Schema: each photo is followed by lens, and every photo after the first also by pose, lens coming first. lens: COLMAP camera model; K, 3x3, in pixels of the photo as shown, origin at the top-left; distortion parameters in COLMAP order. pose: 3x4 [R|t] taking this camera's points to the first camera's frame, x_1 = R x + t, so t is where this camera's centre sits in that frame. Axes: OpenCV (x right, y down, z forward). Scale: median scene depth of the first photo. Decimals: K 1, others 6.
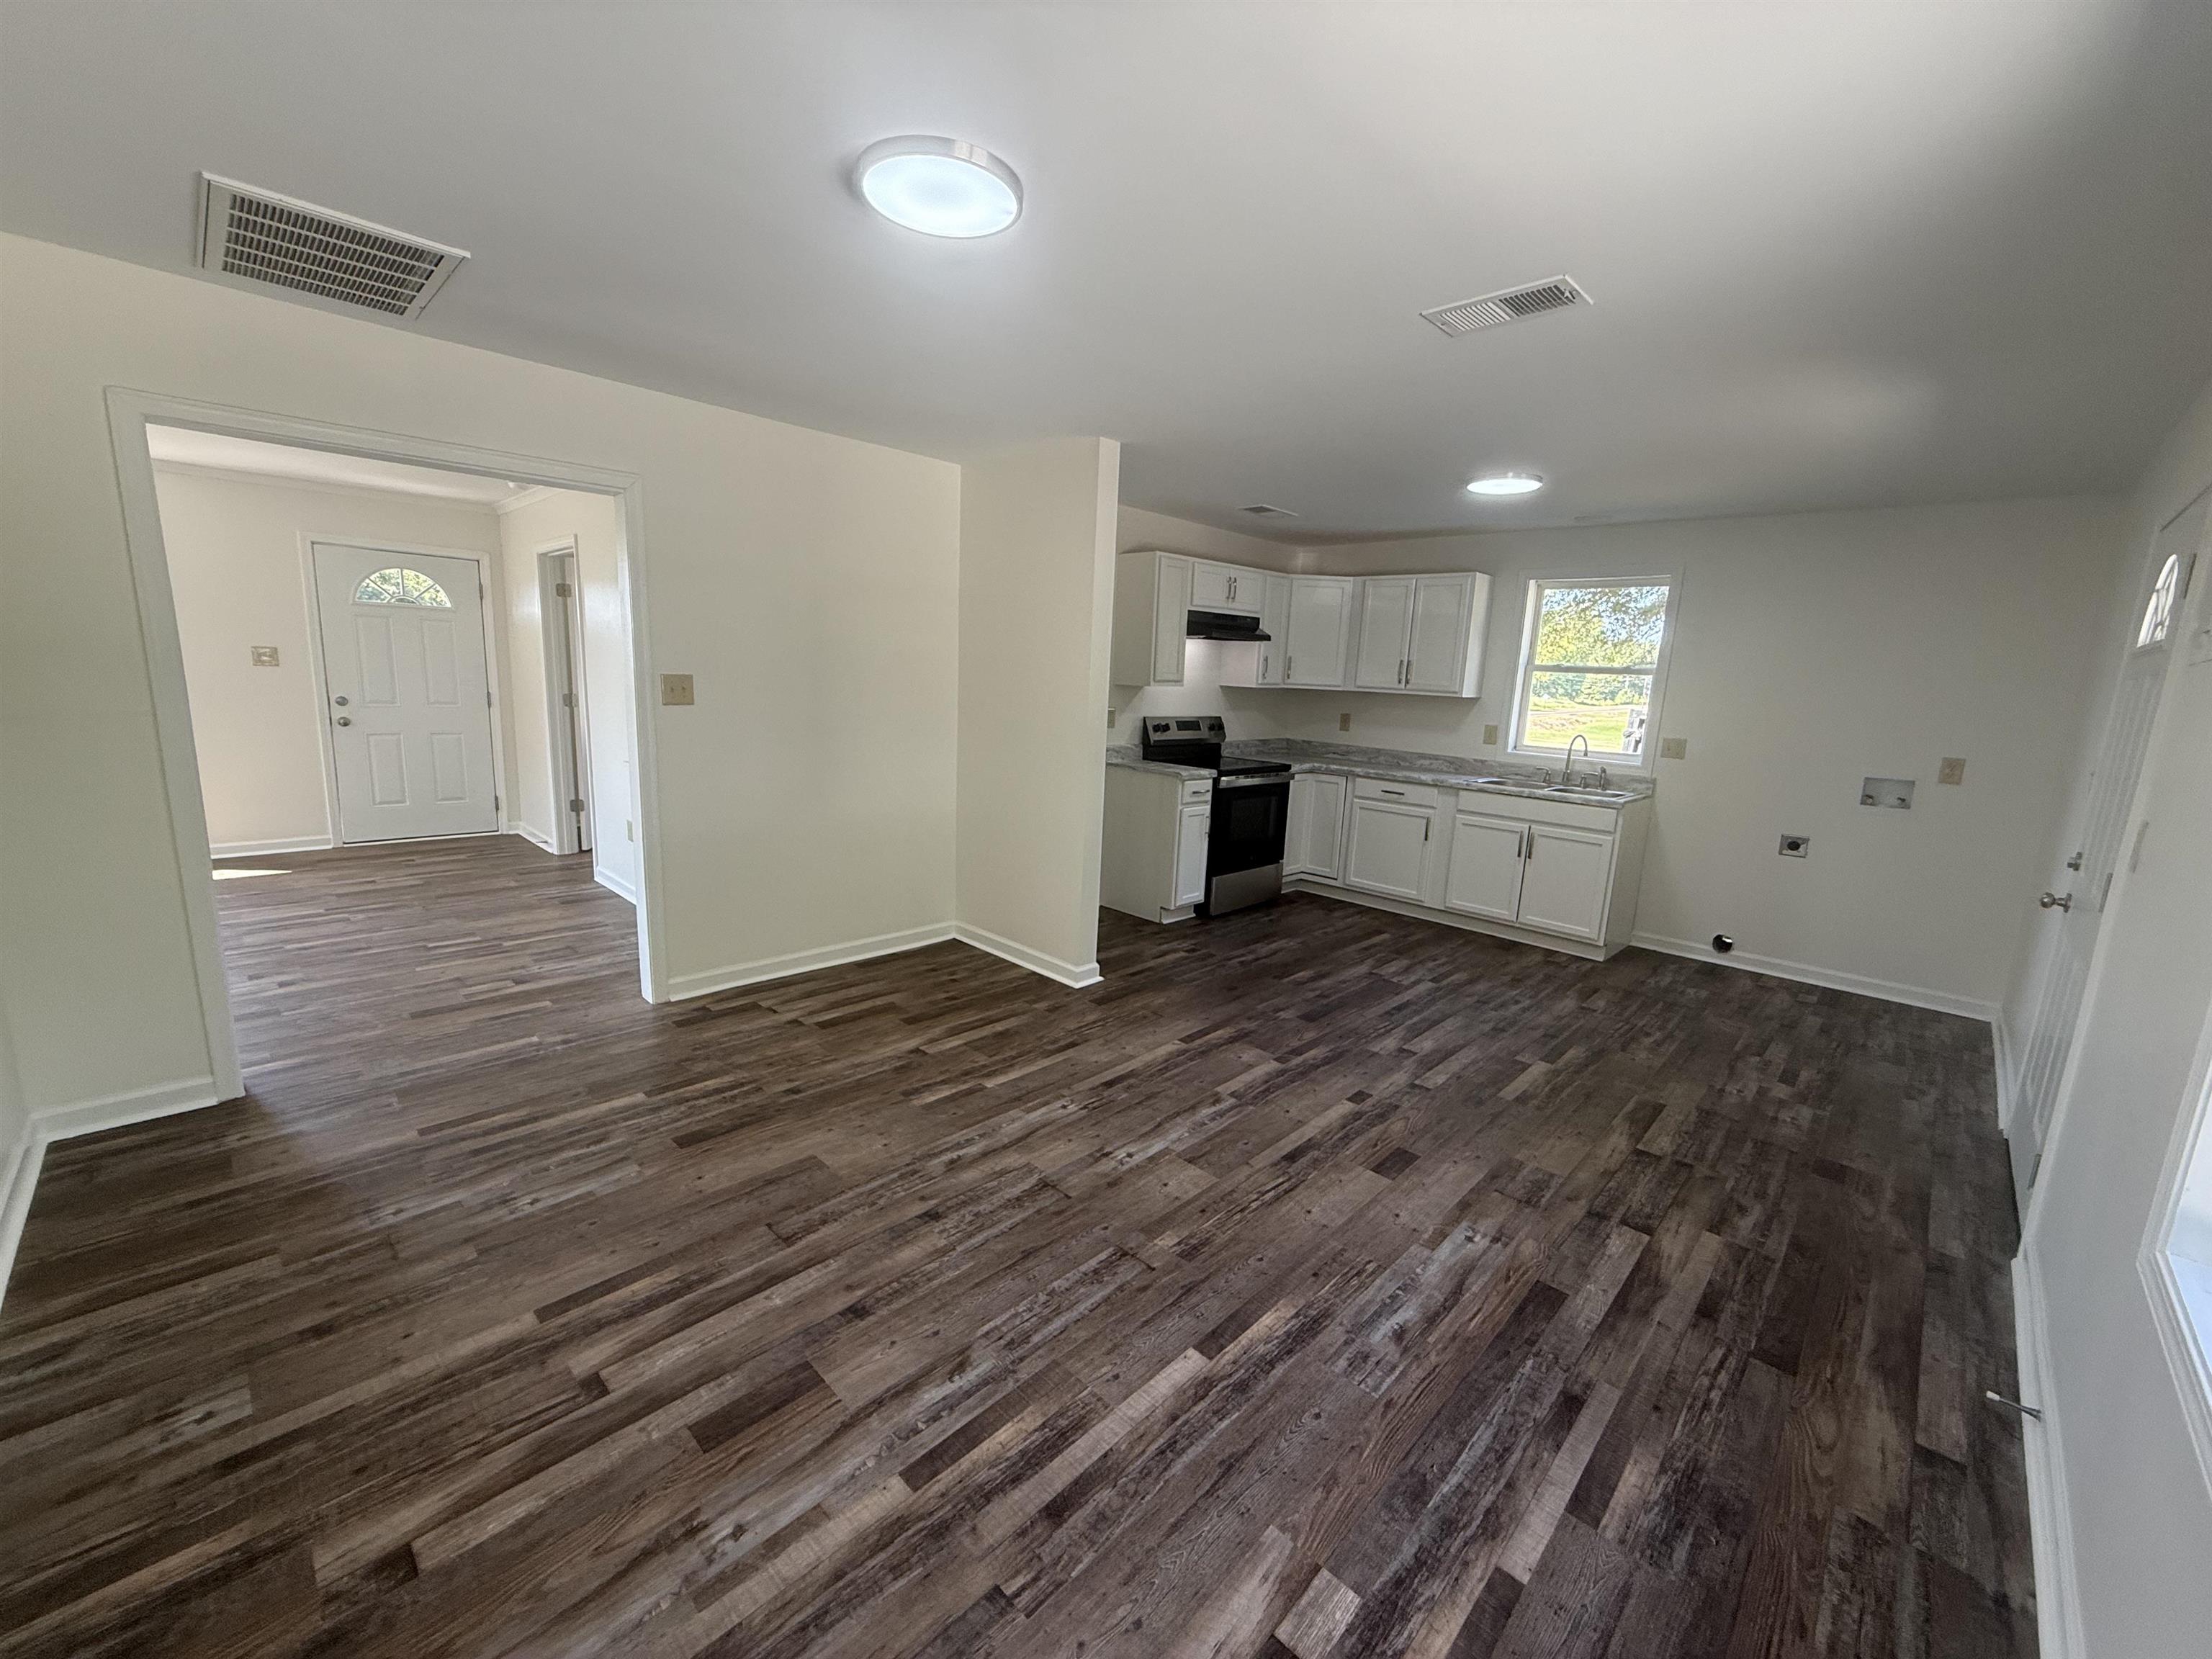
lens RADIAL K [[879.0, 0, 1100.4], [0, 879.0, 830.0], [0, 0, 1]] dist [-0.000508, 0.000028]
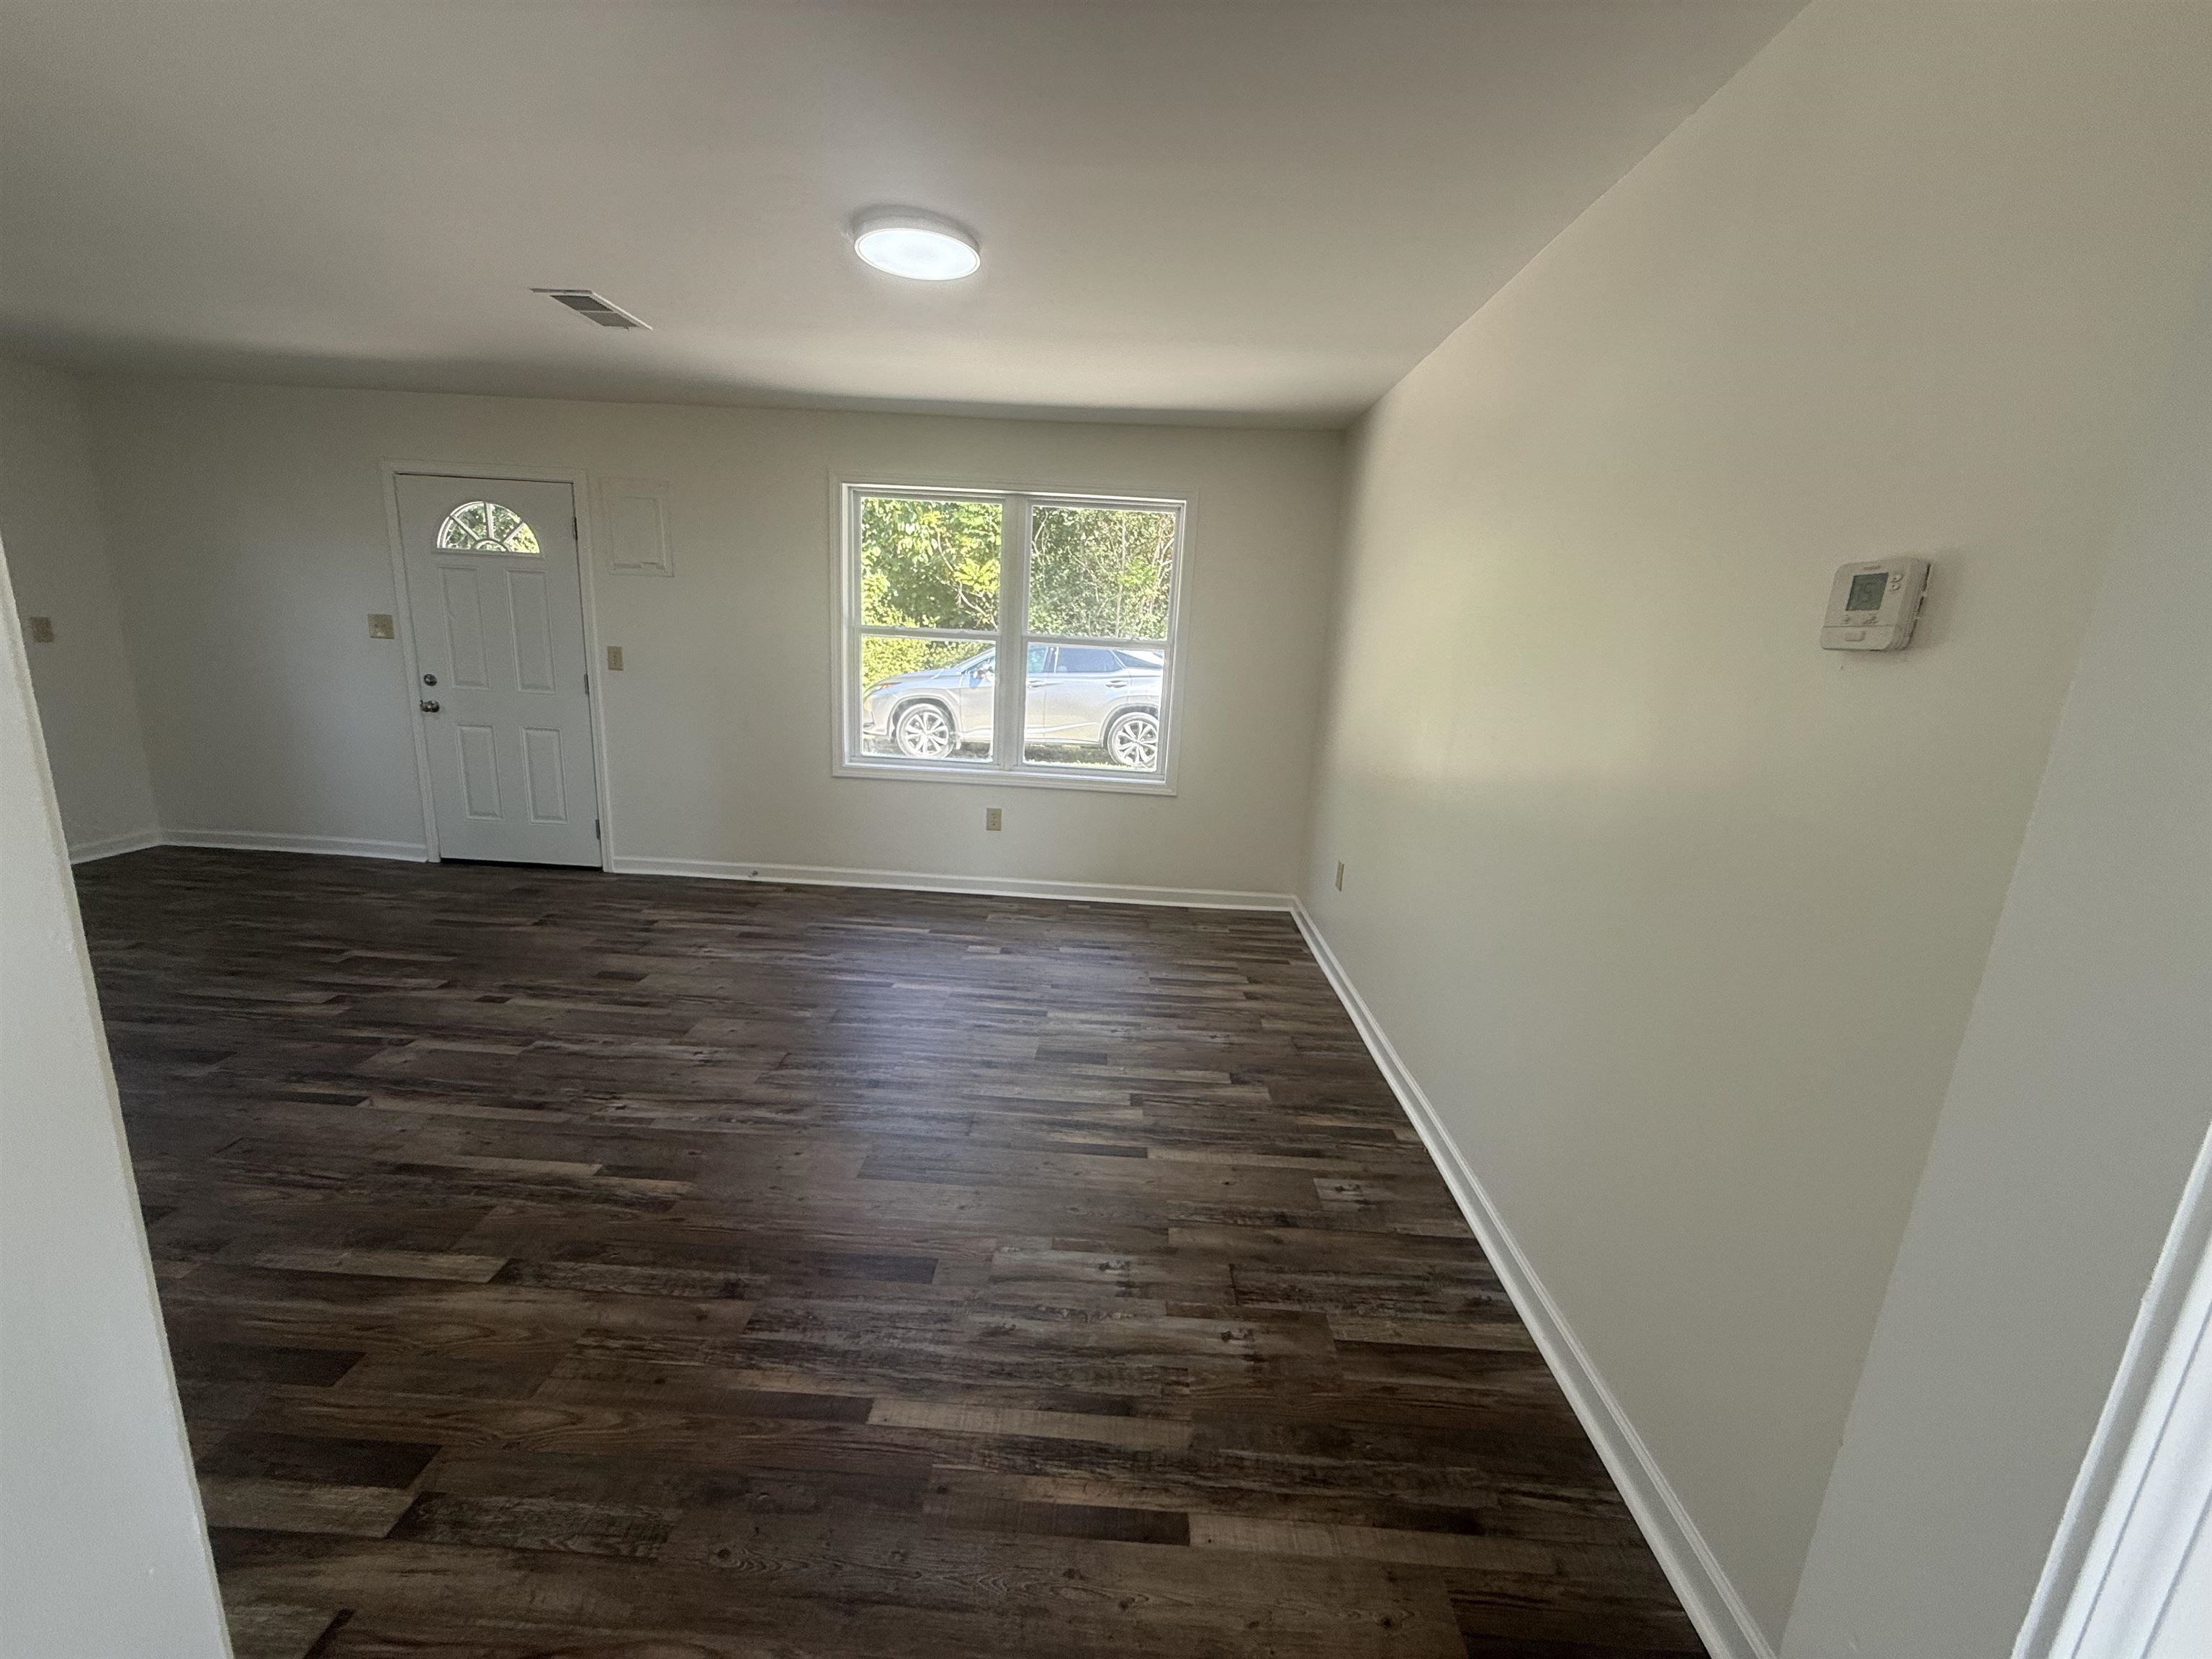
lens RADIAL K [[879.0, 0, 1099.4], [0, 879.0, 821.8], [0, 0, 1]] dist [-0.000508, 0.000028]
pose [[-0.668314, -0.235030, 0.705775, -0.636918], [0.052496, 0.931508, 0.359912, -0.164805], [-0.742025, 0.277584, -0.610201, 0.781935]]
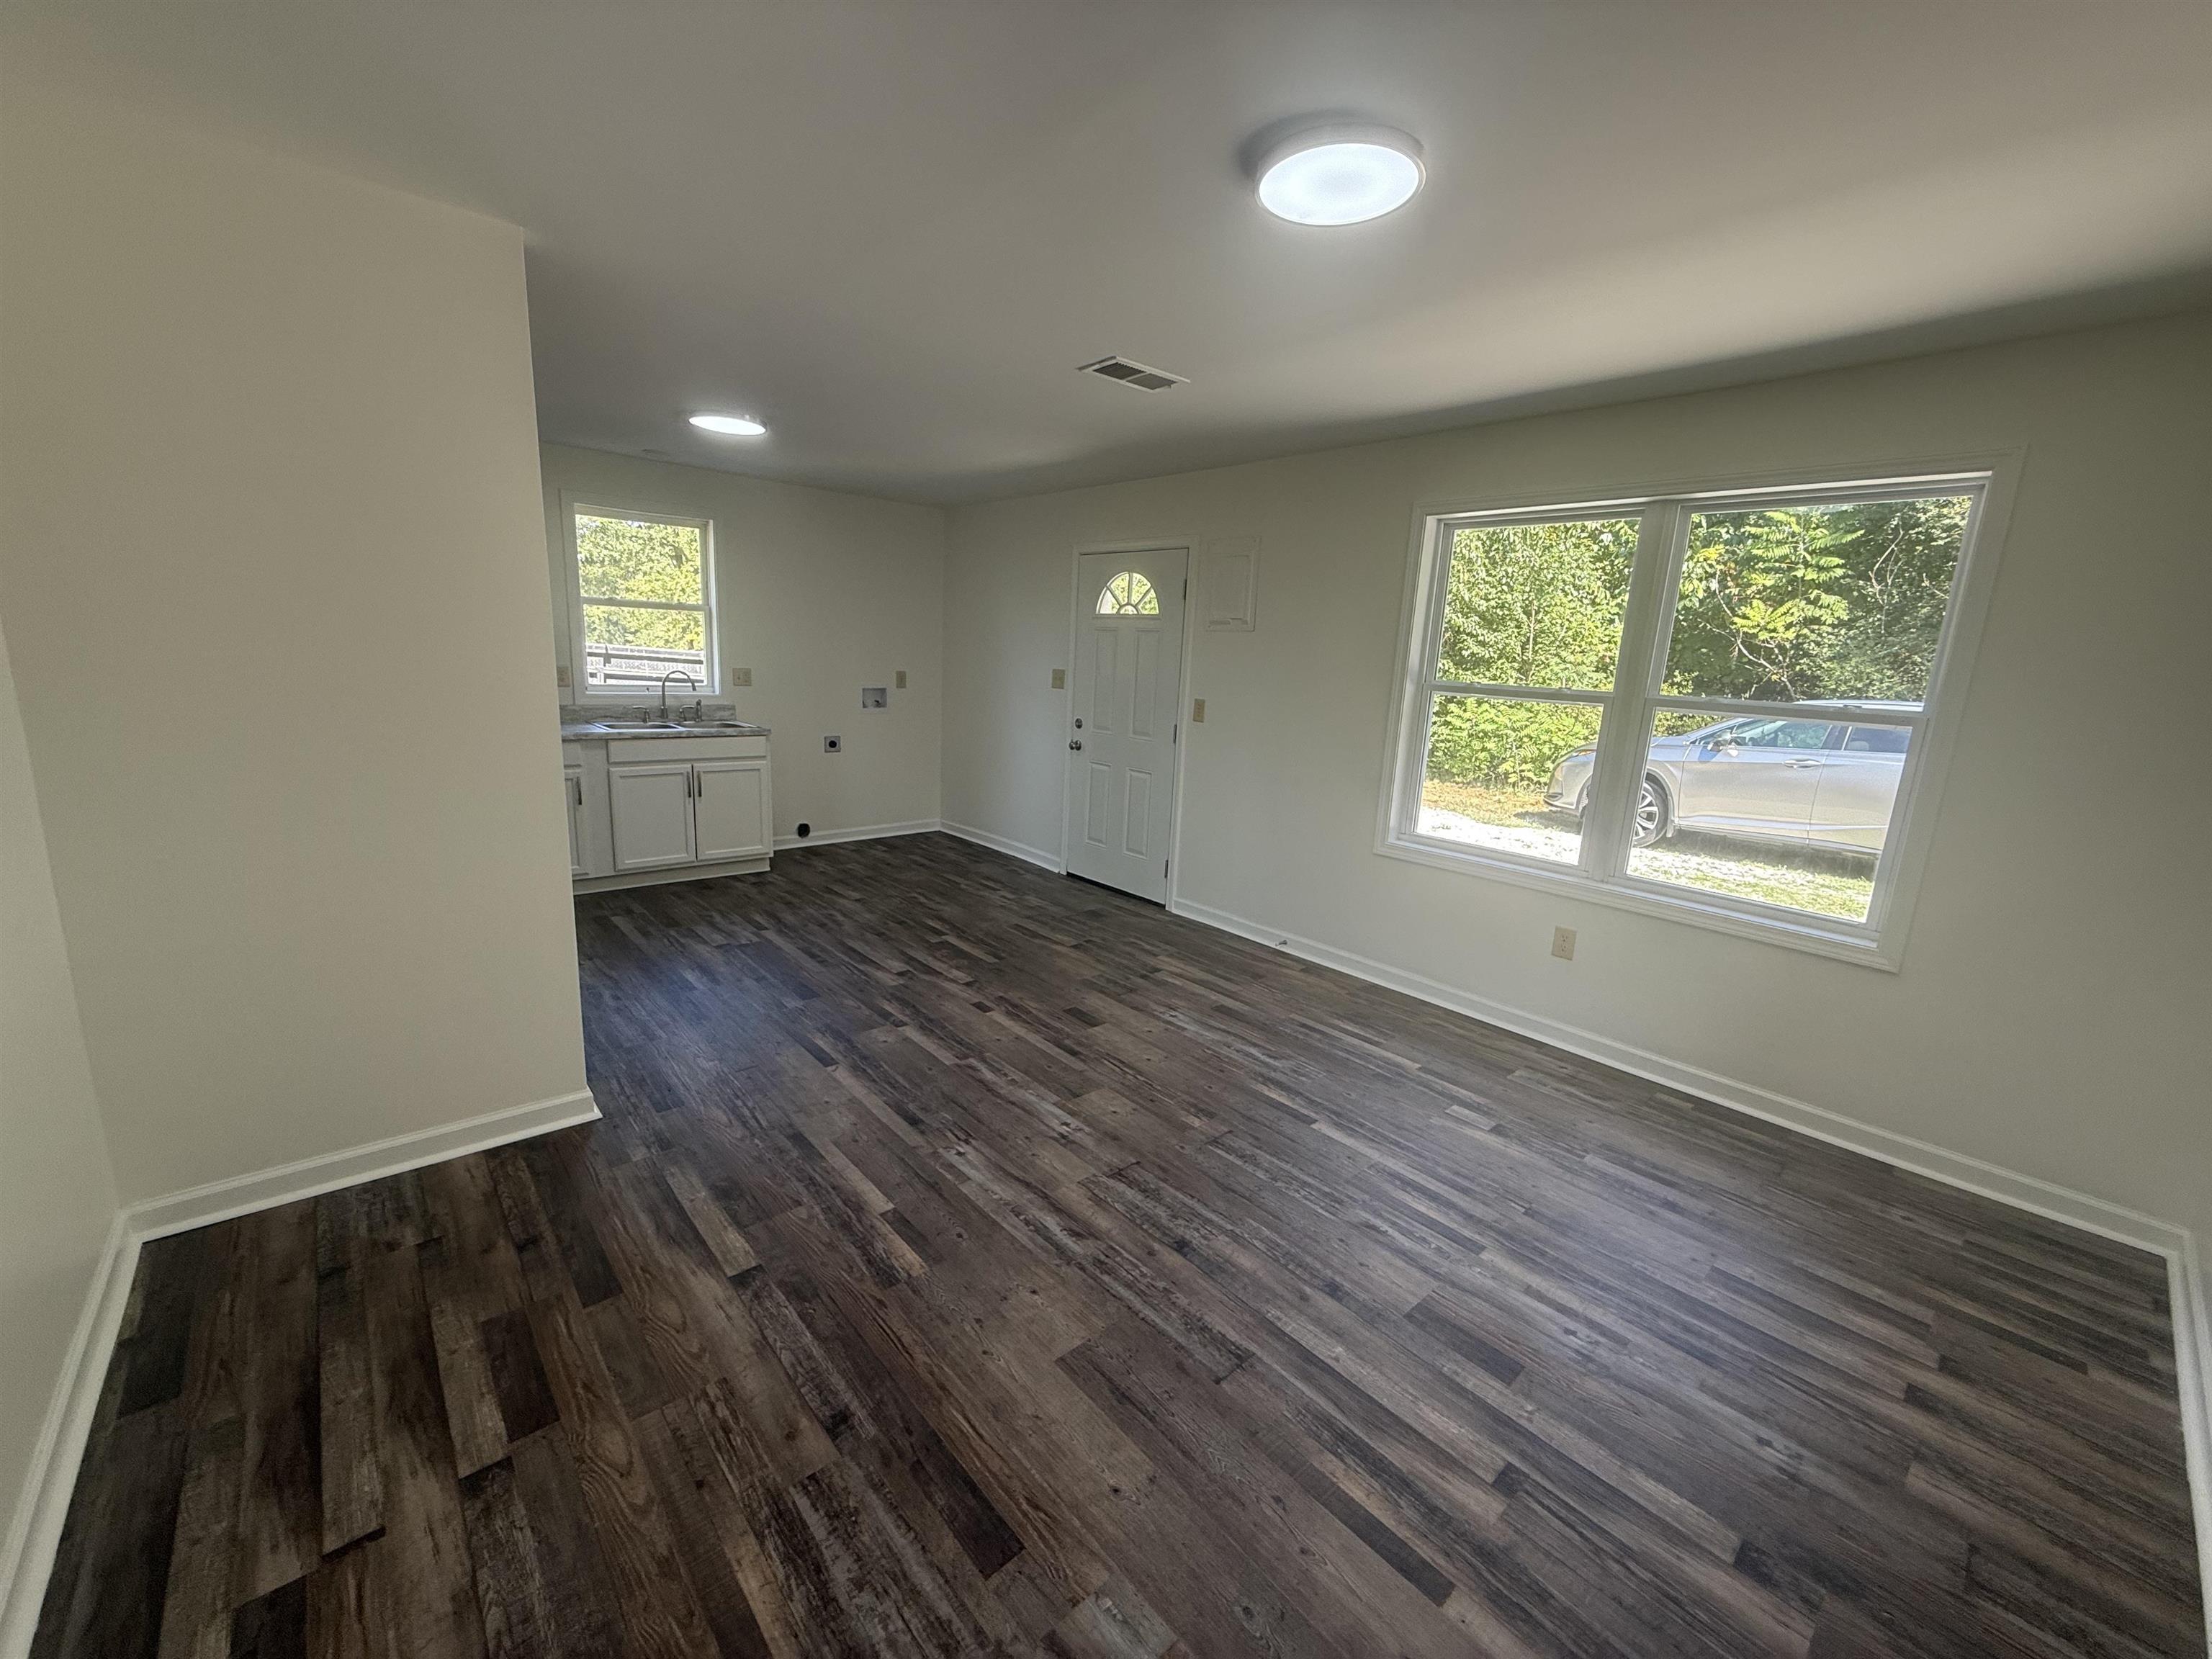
lens RADIAL K [[879.0, 0, 1101.3], [0, 879.0, 824.9], [0, 0, 1]] dist [-0.000508, 0.000028]
pose [[0.078384, -0.237519, 0.968215, -0.560424], [0.135274, 0.964755, 0.225719, -0.122884], [-0.987703, 0.113282, 0.107751, 0.521780]]
